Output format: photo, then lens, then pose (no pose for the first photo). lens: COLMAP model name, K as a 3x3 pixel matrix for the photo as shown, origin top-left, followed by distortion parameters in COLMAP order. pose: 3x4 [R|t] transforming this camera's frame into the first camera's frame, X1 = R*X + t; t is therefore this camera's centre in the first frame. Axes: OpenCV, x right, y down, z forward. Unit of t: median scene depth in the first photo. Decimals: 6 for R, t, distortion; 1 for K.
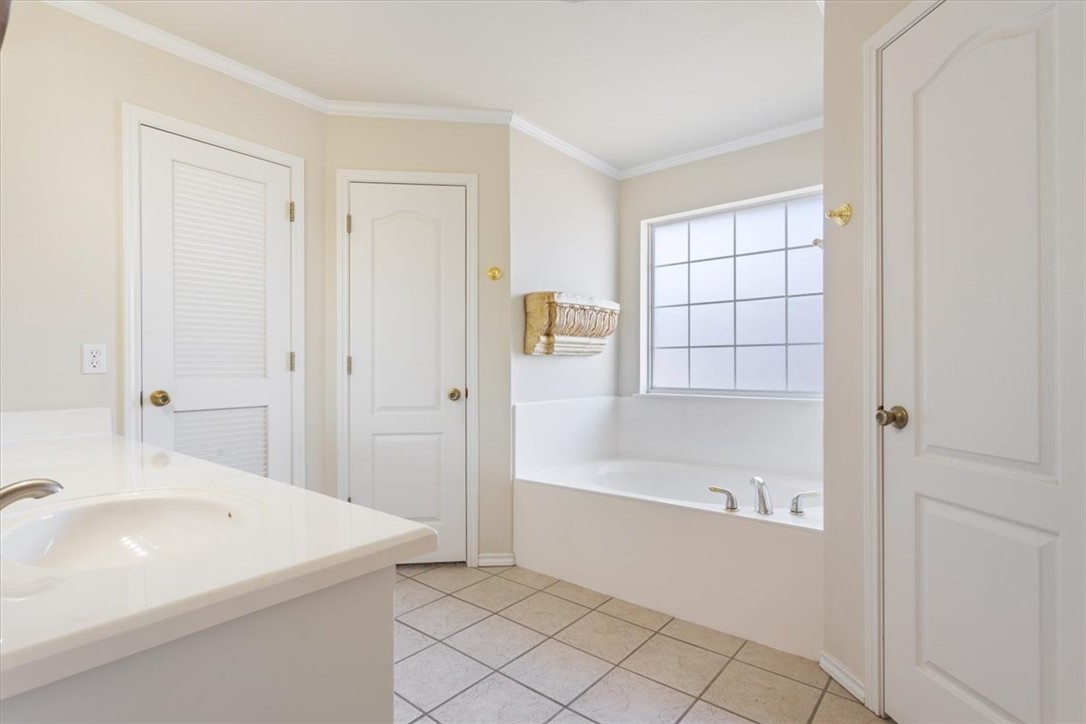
lens RADIAL K [[546.1, 0, 543.0], [0, 546.1, 362.0], [0, 0, 1]] dist [0.000685, -0.000169]
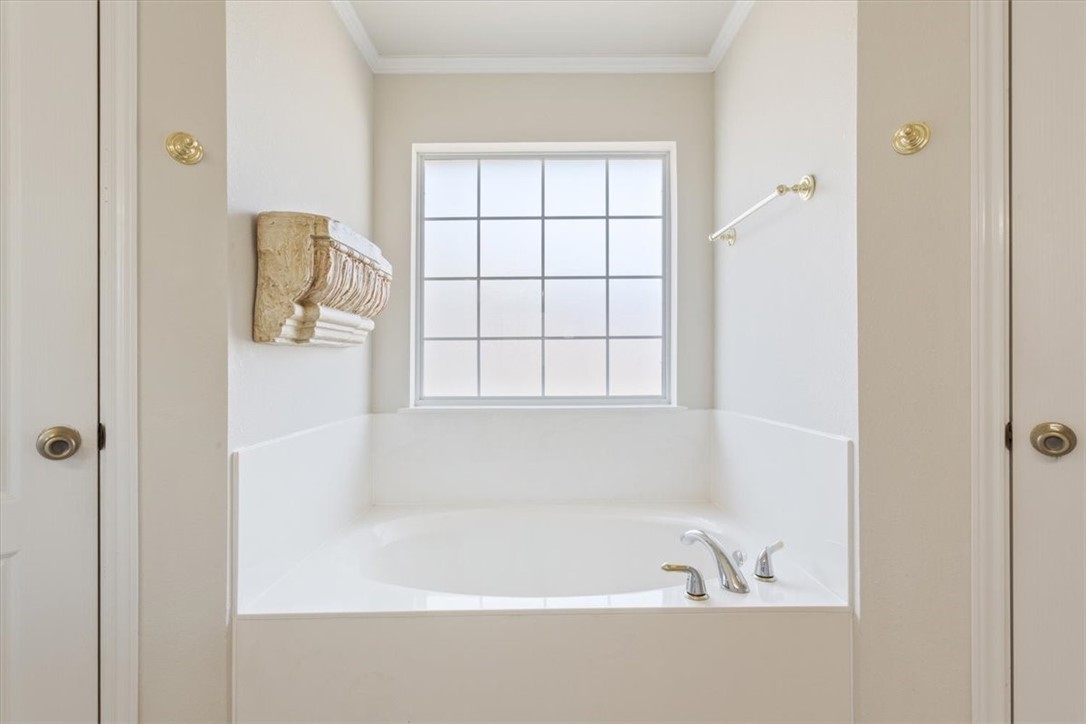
lens RADIAL K [[546.1, 0, 543.0], [0, 546.1, 362.0], [0, 0, 1]] dist [0.000685, -0.000169]
pose [[0.765436, 0.002081, 0.643509, -0.145216], [-0.003171, 0.999995, 0.000538, 0.002562], [-0.643504, -0.002452, 0.765439, 0.484417]]
